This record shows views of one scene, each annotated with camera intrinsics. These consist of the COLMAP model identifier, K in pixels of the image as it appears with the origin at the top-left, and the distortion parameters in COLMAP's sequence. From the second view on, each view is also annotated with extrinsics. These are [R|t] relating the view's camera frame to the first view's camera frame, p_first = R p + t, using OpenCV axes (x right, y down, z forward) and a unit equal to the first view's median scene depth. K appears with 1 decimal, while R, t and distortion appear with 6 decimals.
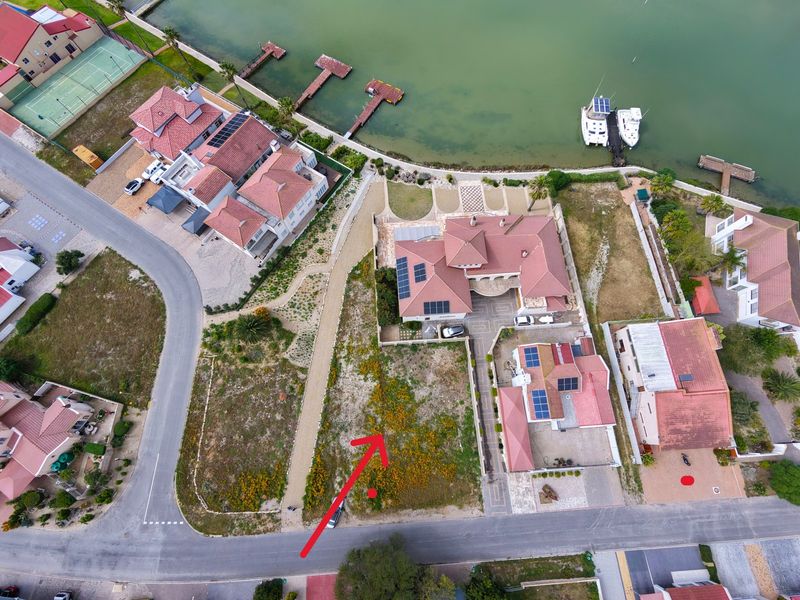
lens RADIAL K [[382.4, 0, 400.0], [0, 382.4, 300.0], [0, 0, 1]] dist [-0.002800, 0.002349]
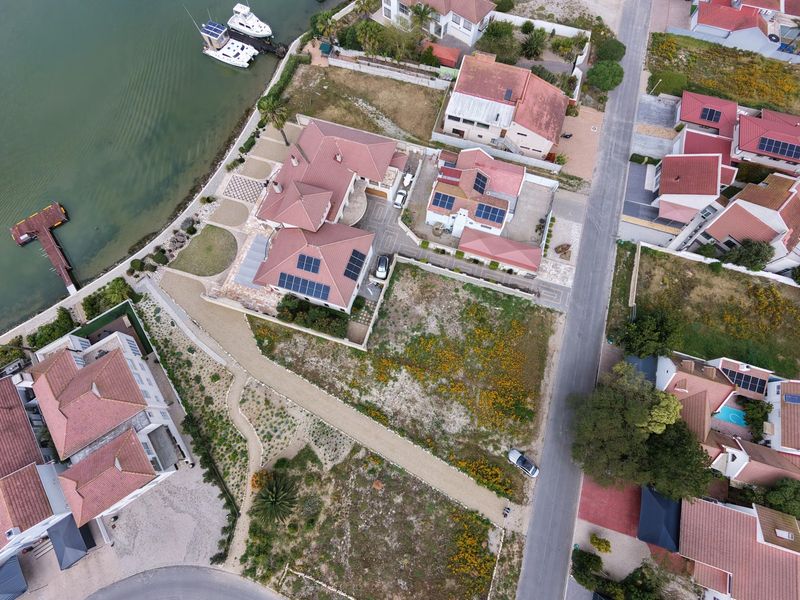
lens RADIAL K [[382.4, 0, 400.0], [0, 382.4, 300.0], [0, 0, 1]] dist [-0.002800, 0.002349]
pose [[0.366224, -0.879742, 0.303206, -0.184647], [0.877964, 0.434642, 0.200661, -0.028090], [-0.308316, 0.192717, 0.931559, 0.174237]]
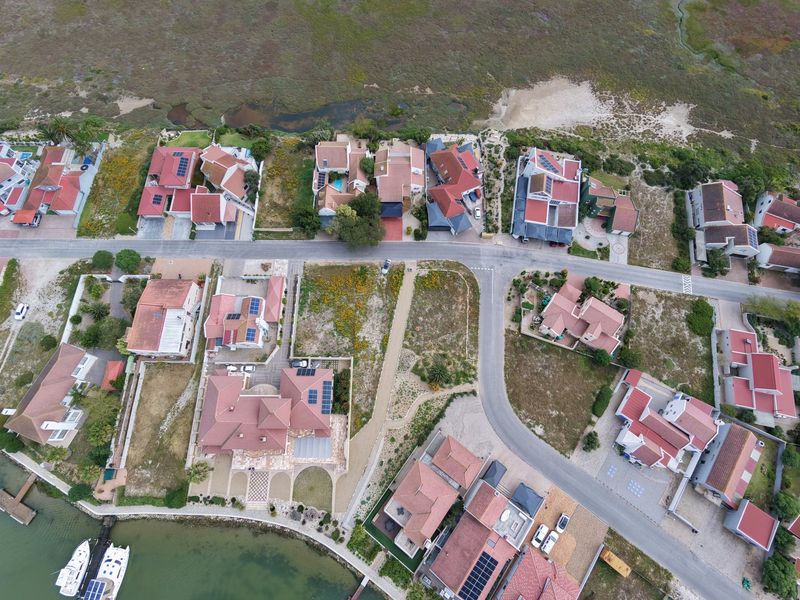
lens RADIAL K [[382.4, 0, 400.0], [0, 382.4, 300.0], [0, 0, 1]] dist [-0.002800, 0.002349]
pose [[-0.997295, -0.070300, 0.021448, -0.248131], [0.068440, -0.781854, 0.619694, -0.590215], [-0.026795, 0.619486, 0.784550, -0.272516]]
